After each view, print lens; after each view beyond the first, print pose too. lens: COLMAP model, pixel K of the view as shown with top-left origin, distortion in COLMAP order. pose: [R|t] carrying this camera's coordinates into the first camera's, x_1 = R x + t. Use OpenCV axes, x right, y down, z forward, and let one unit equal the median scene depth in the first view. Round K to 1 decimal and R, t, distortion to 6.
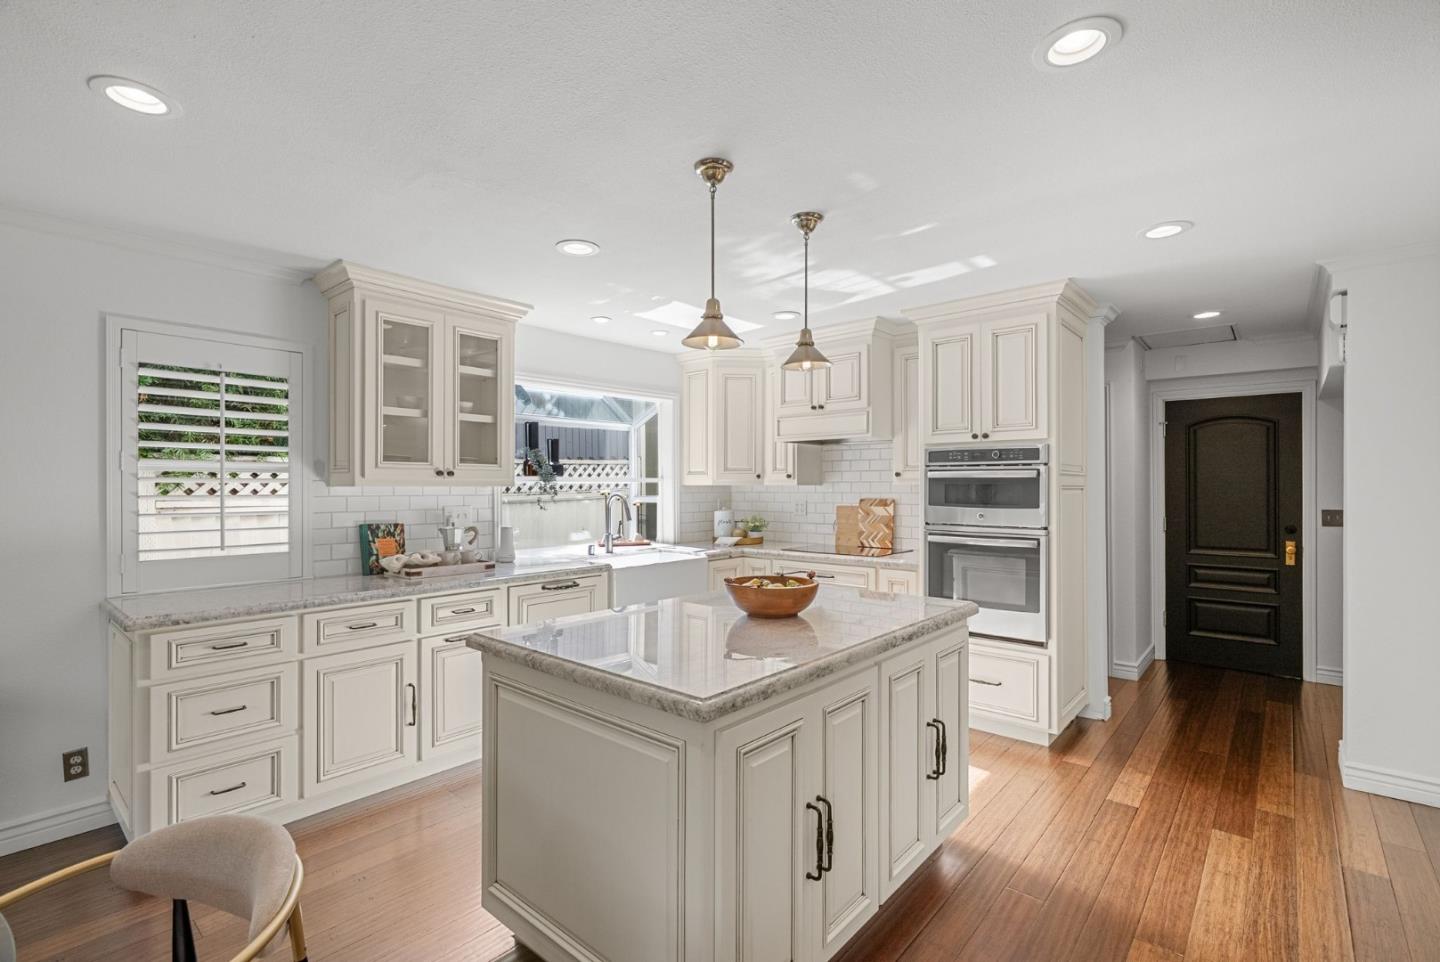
lens RADIAL K [[655.9, 0, 722.5], [0, 655.9, 484.0], [0, 0, 1]] dist [-0.011580, 0.000109]
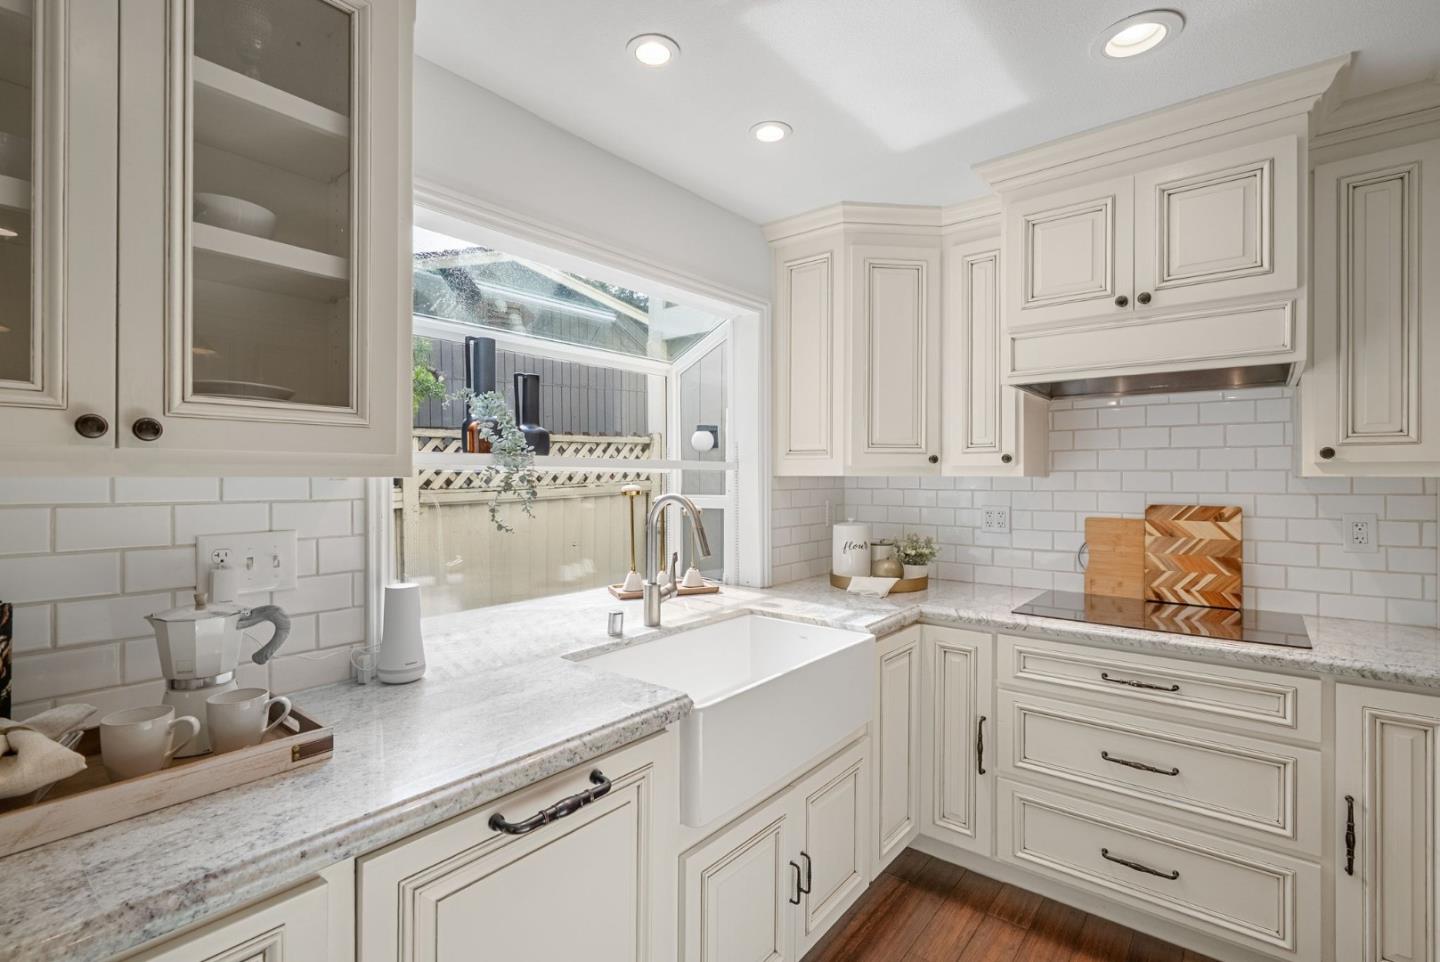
lens RADIAL K [[661.9, 0, 719.8], [0, 661.9, 477.2], [0, 0, 1]] dist [-0.002397, 0.000537]
pose [[0.999457, 0.003669, 0.032739, -0.132171], [-0.003780, 0.999987, 0.003306, 0.001384], [-0.032726, -0.003428, 0.999458, 0.506721]]
